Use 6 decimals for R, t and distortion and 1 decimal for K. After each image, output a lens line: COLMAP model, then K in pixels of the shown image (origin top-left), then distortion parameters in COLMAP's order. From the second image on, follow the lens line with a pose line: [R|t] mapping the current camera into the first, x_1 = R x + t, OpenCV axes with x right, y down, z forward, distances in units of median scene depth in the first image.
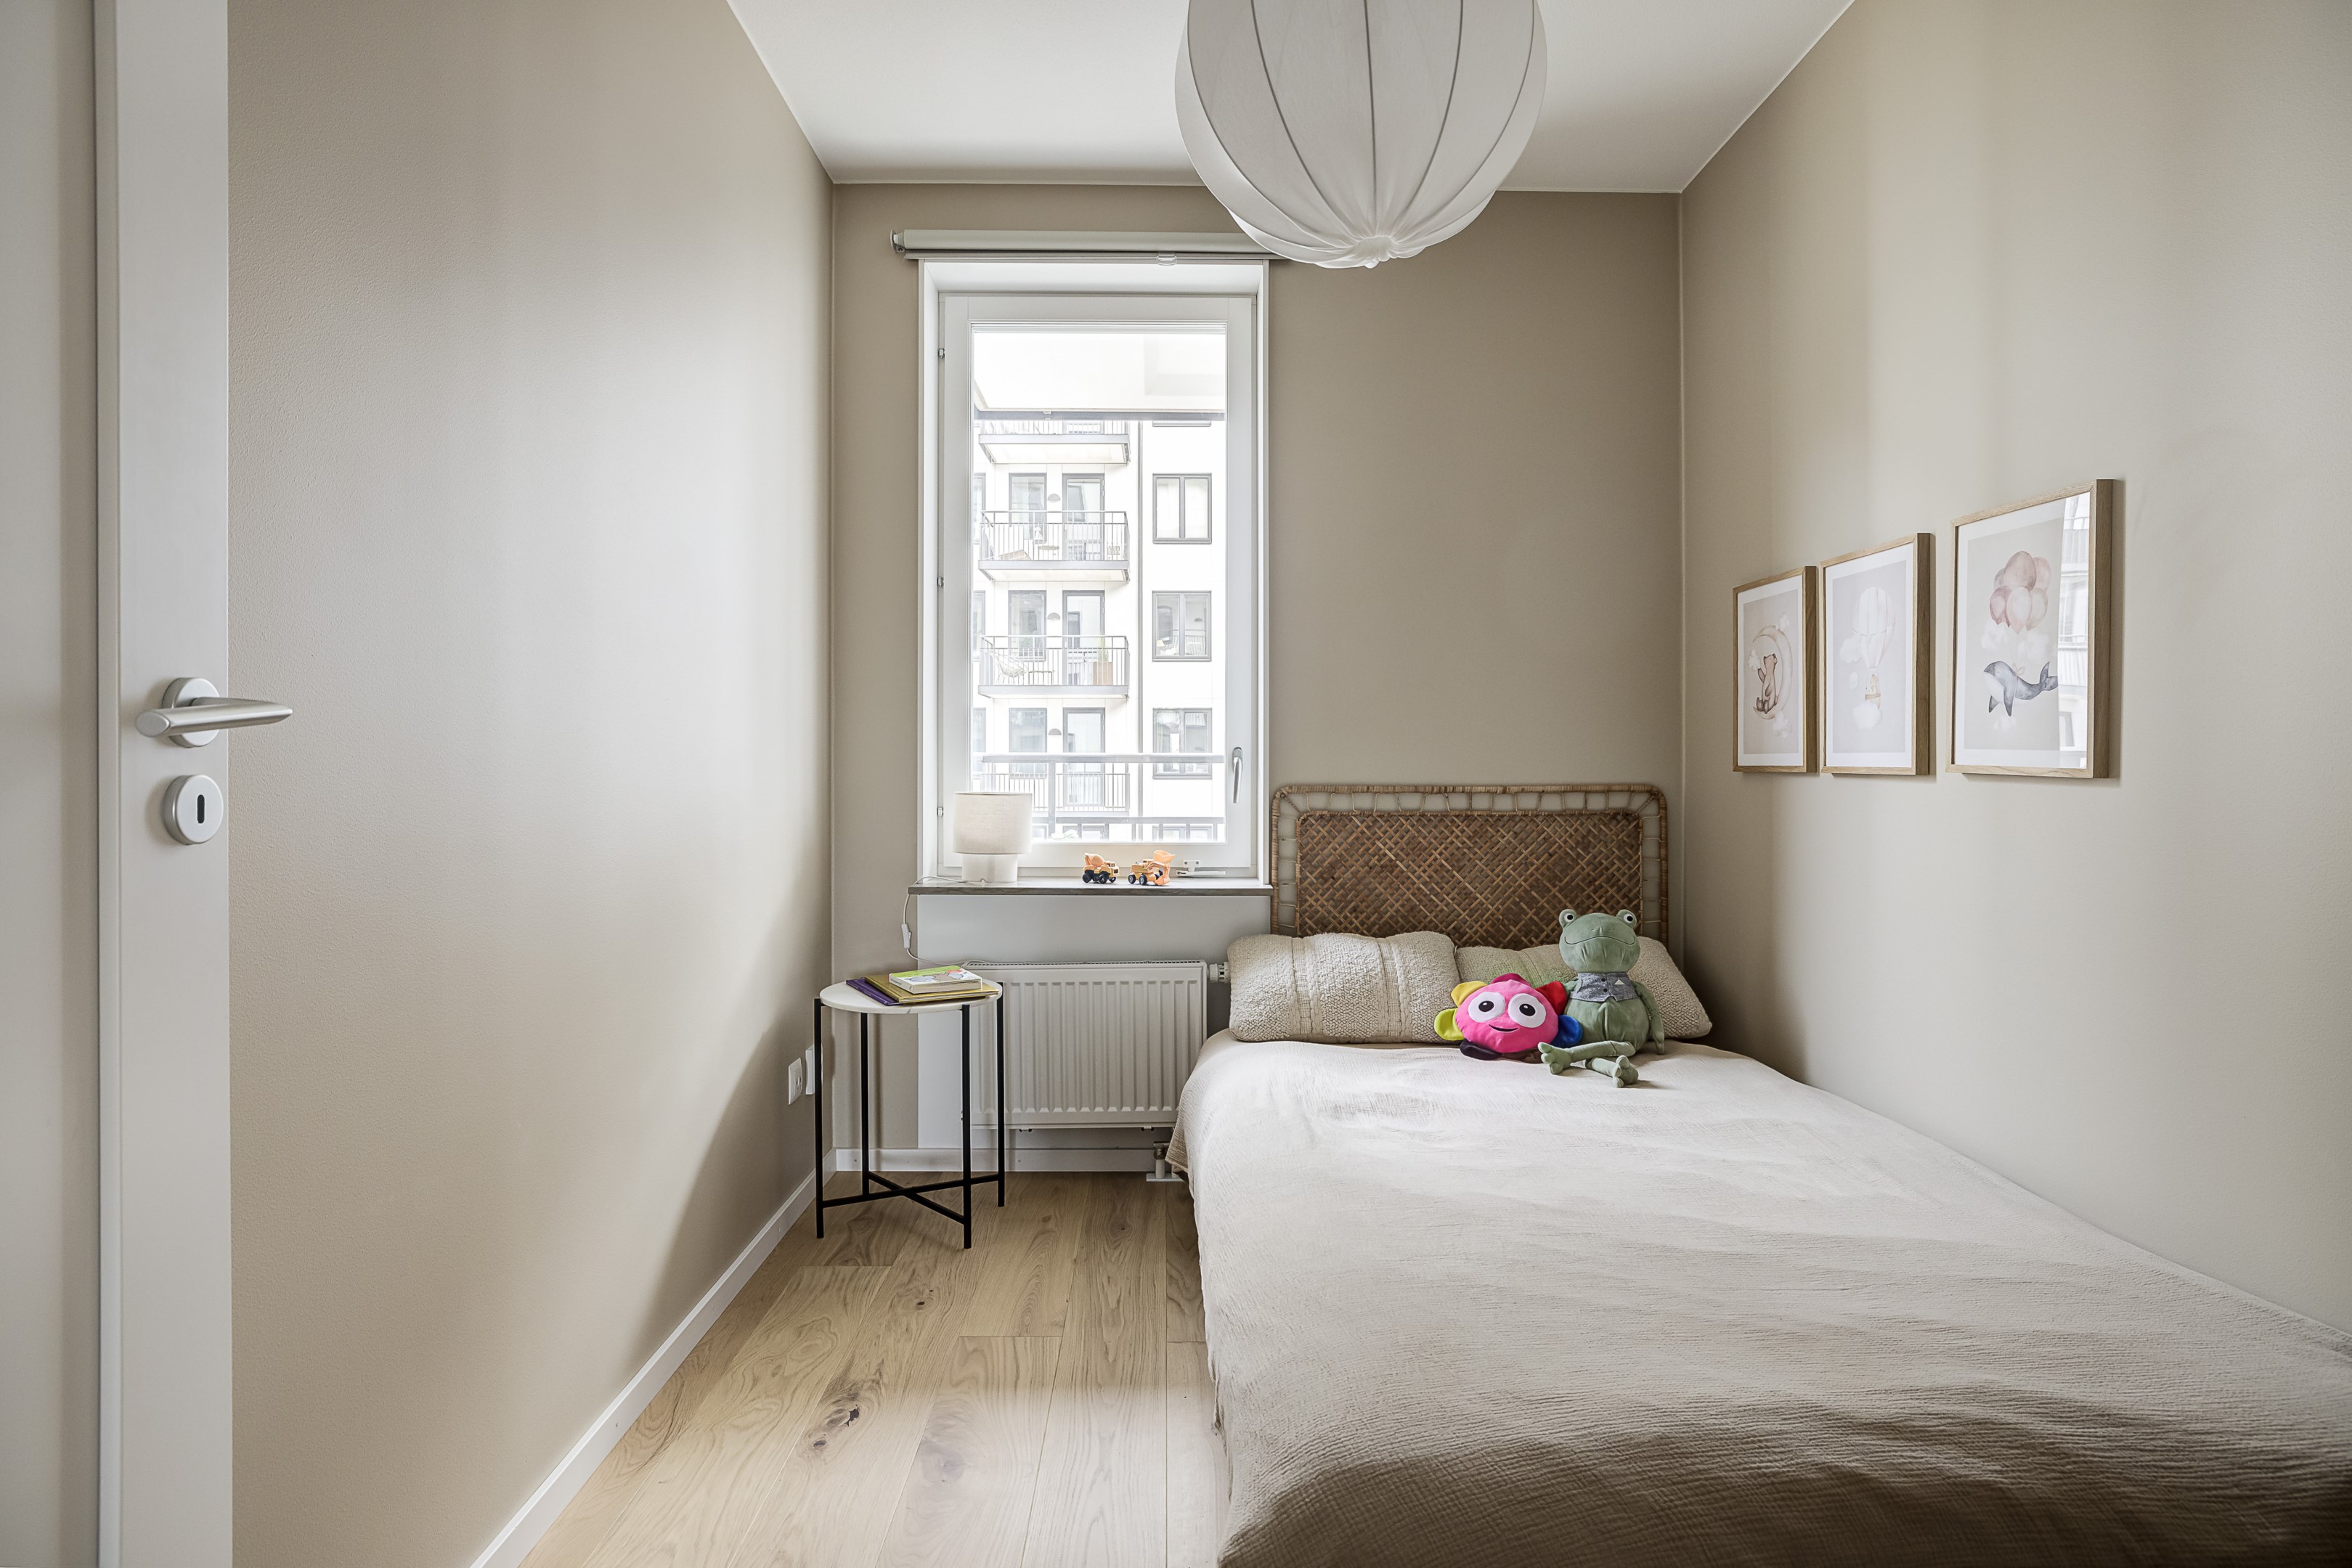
lens RADIAL K [[1198.3, 0, 1176.0], [0, 1198.3, 784.0], [0, 0, 1]] dist [-0.000732, -0.000036]
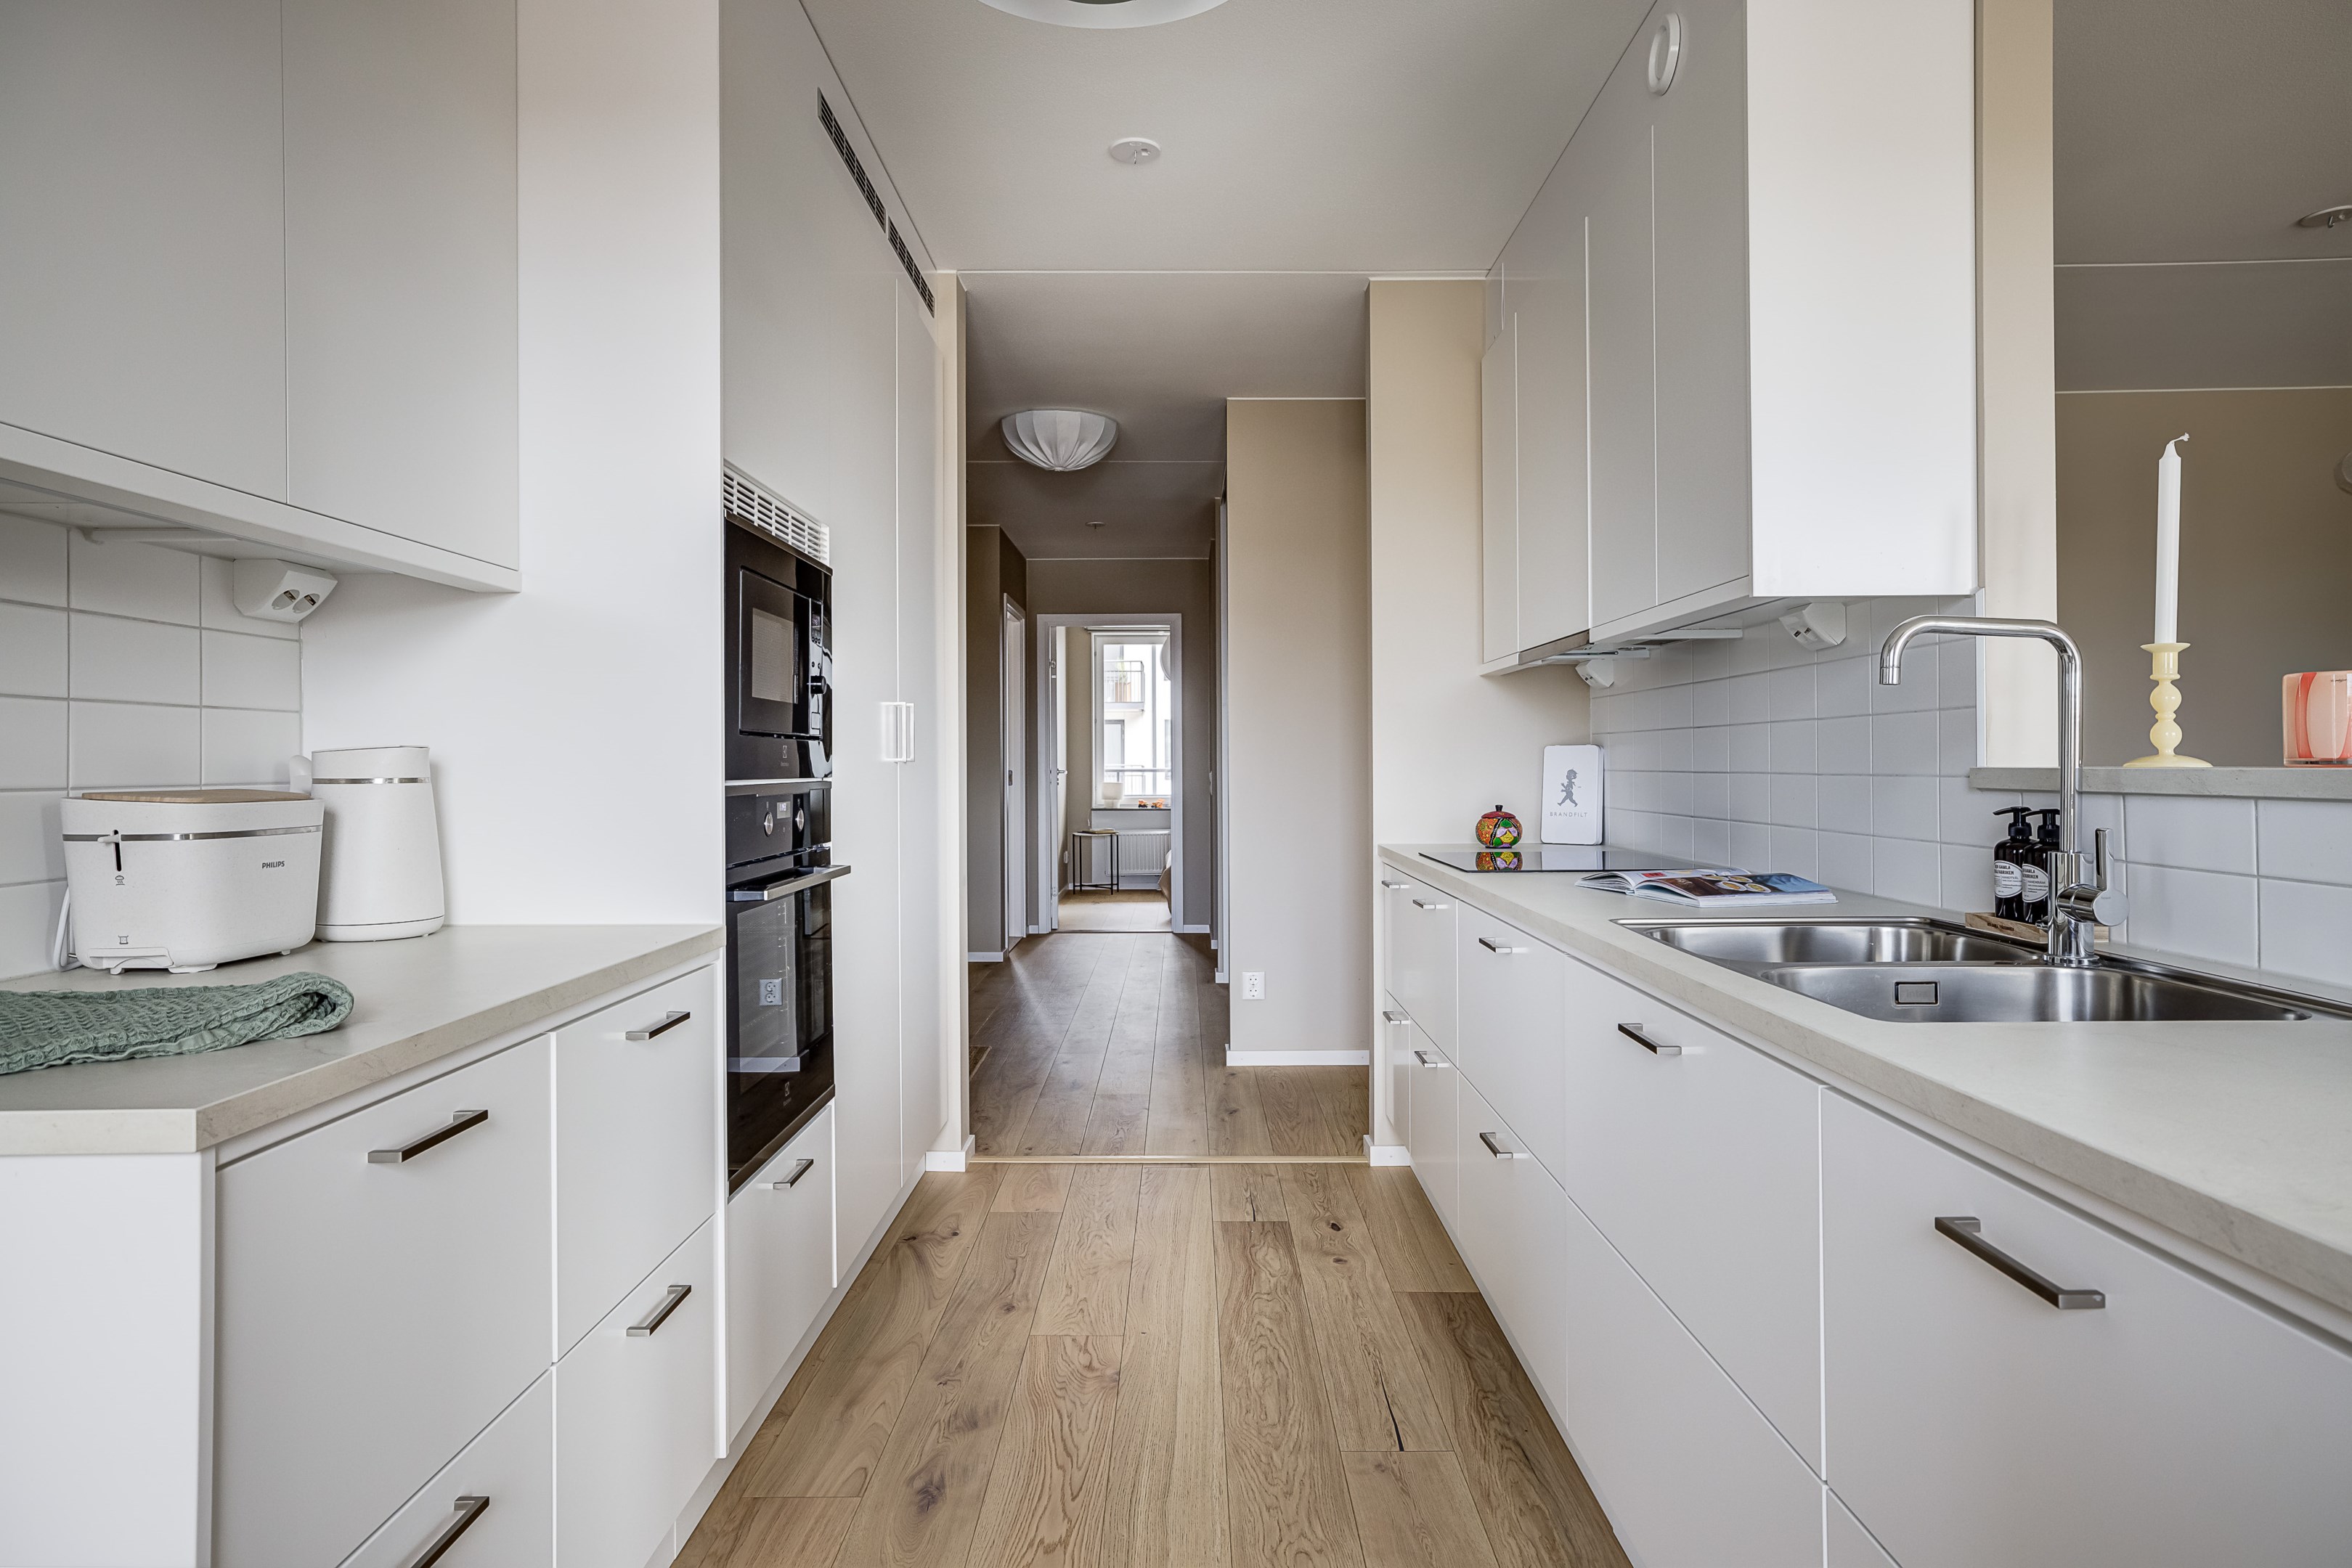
lens RADIAL K [[1352.4, 0, 1176.0], [0, 1352.4, 784.0], [0, 0, 1]] dist [-0.035286, 0.000251]
pose [[0.999906, -0.001194, -0.013654, 0.087221], [0.001141, 0.999992, -0.003825, 0.028304], [0.013658, 0.003809, 0.999899, -2.968939]]
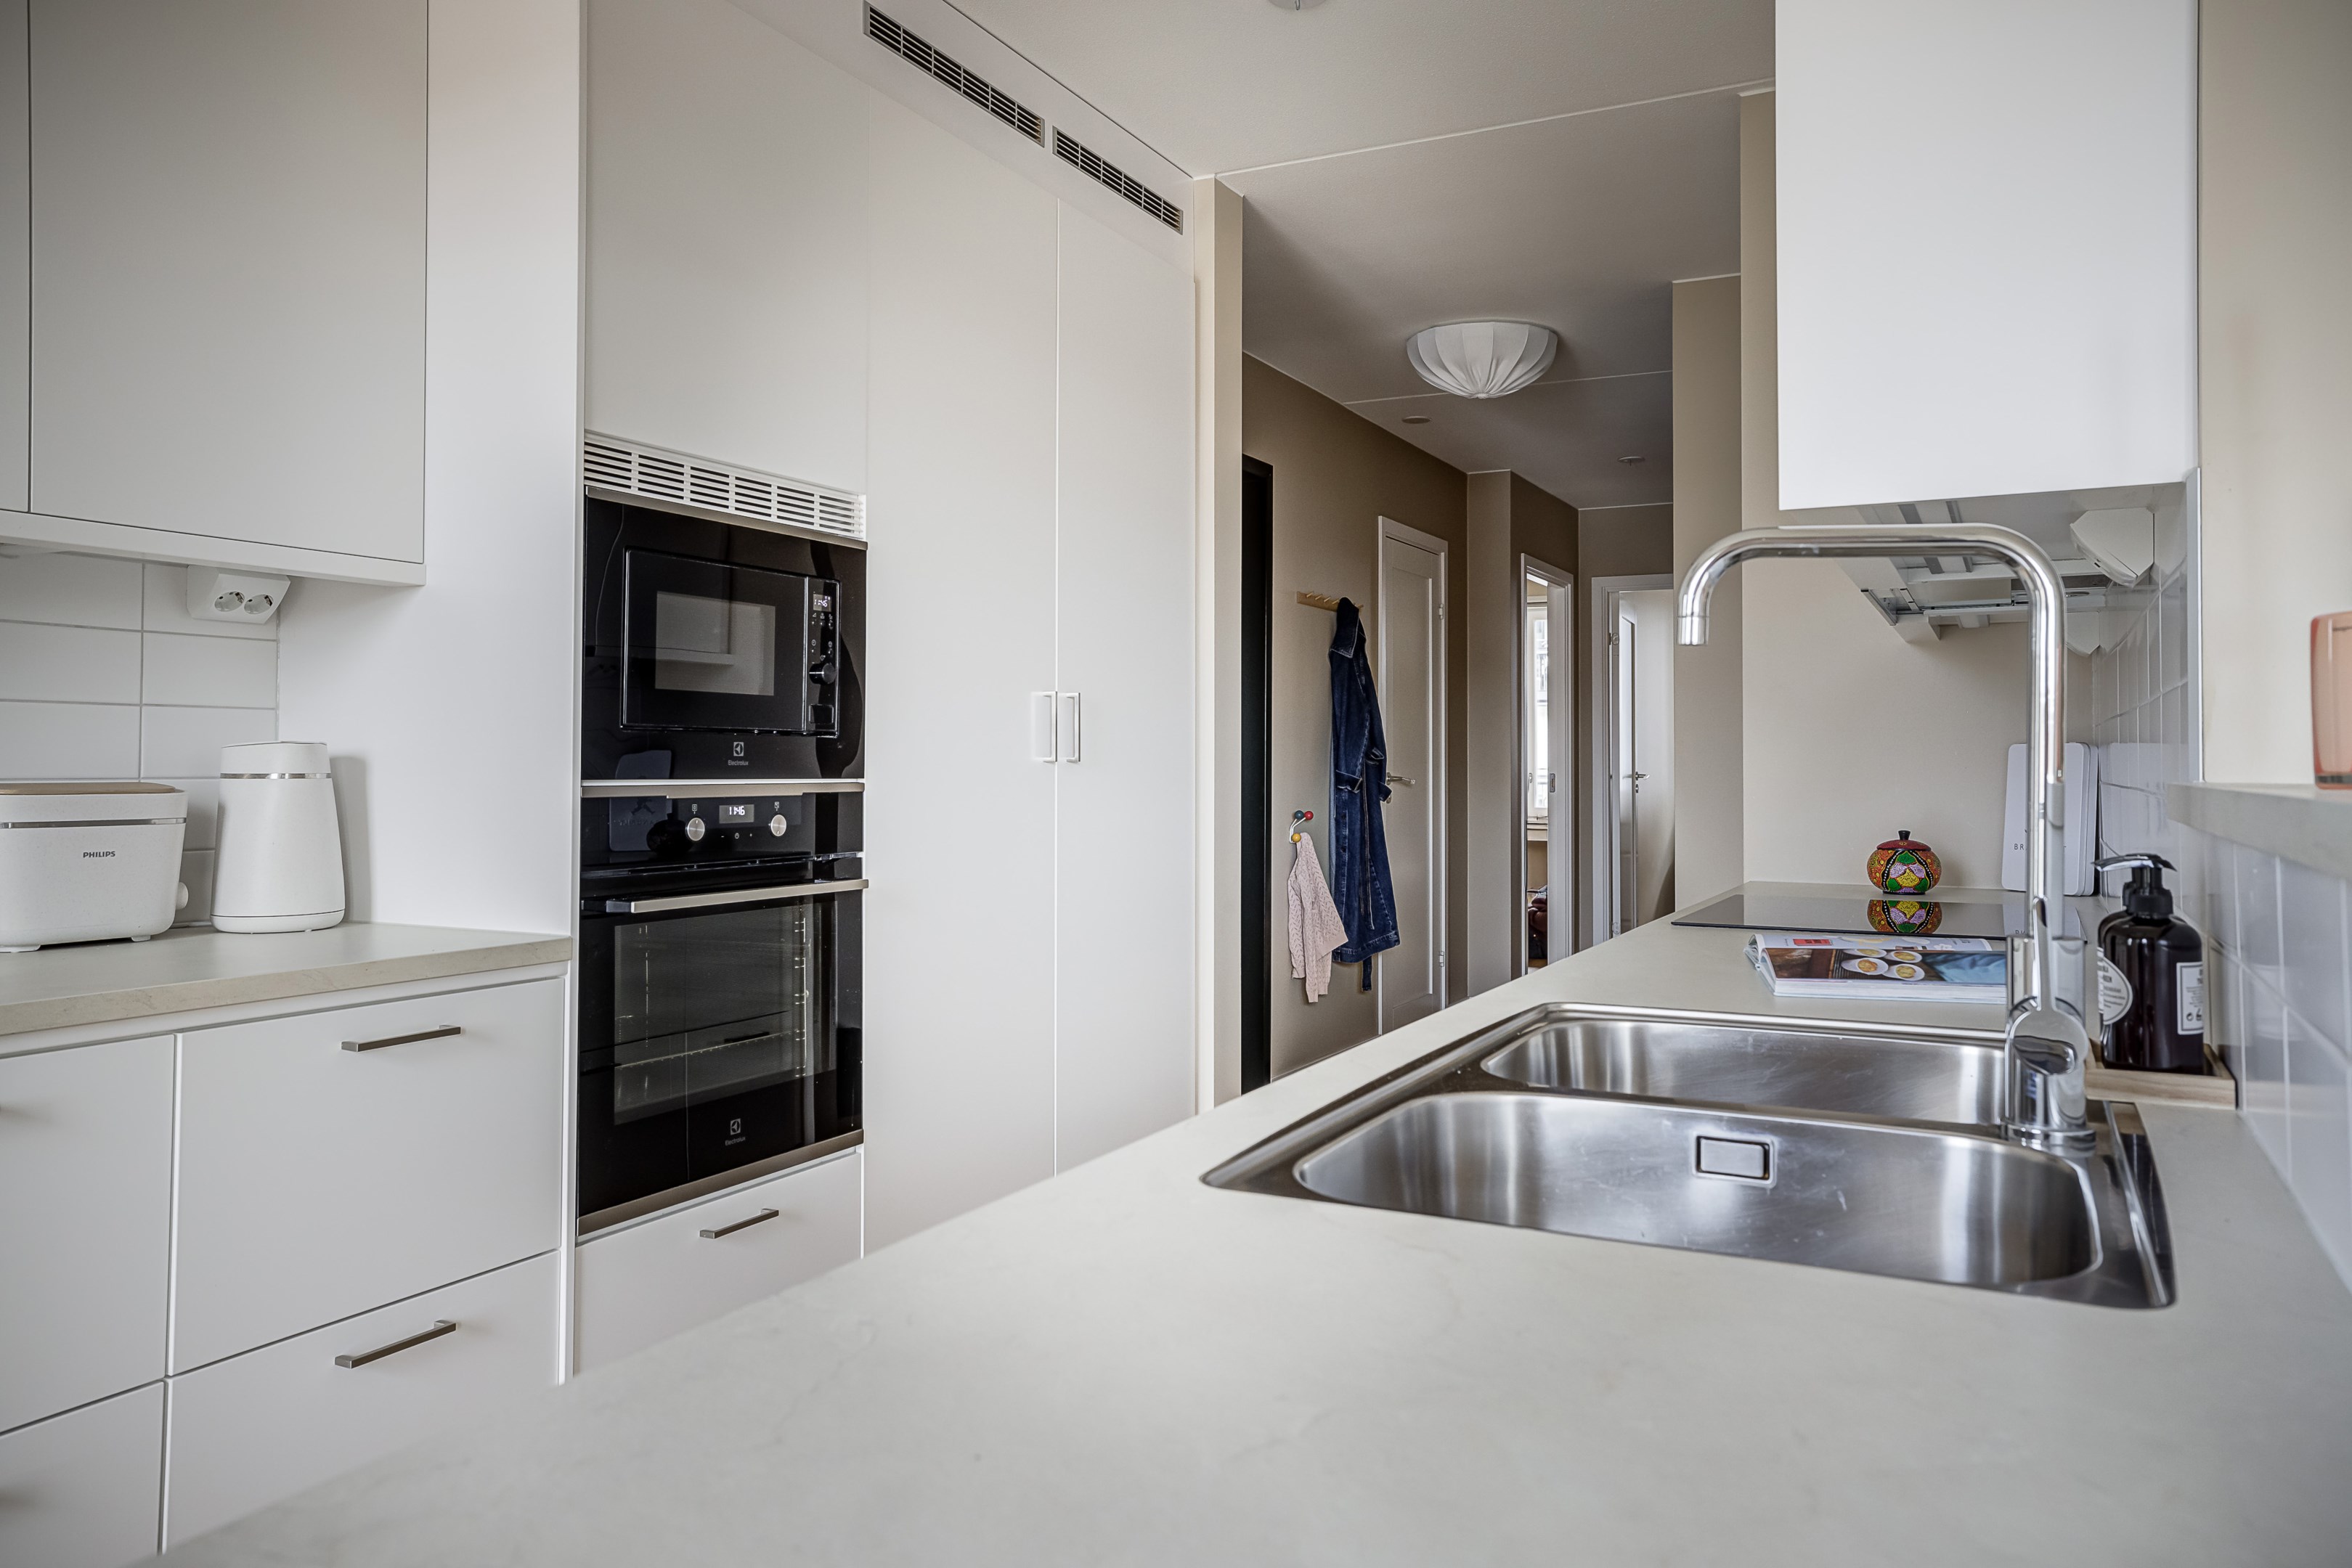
lens RADIAL K [[1624.4, 0, 1172.2], [0, 1624.4, 751.0], [0, 0, 1]] dist [0.004154, 0.000634]
pose [[0.883831, 0.001624, -0.467804, 0.413234], [-0.014667, 0.999599, -0.024239, 0.024854], [0.467577, 0.028284, 0.883500, -2.847127]]
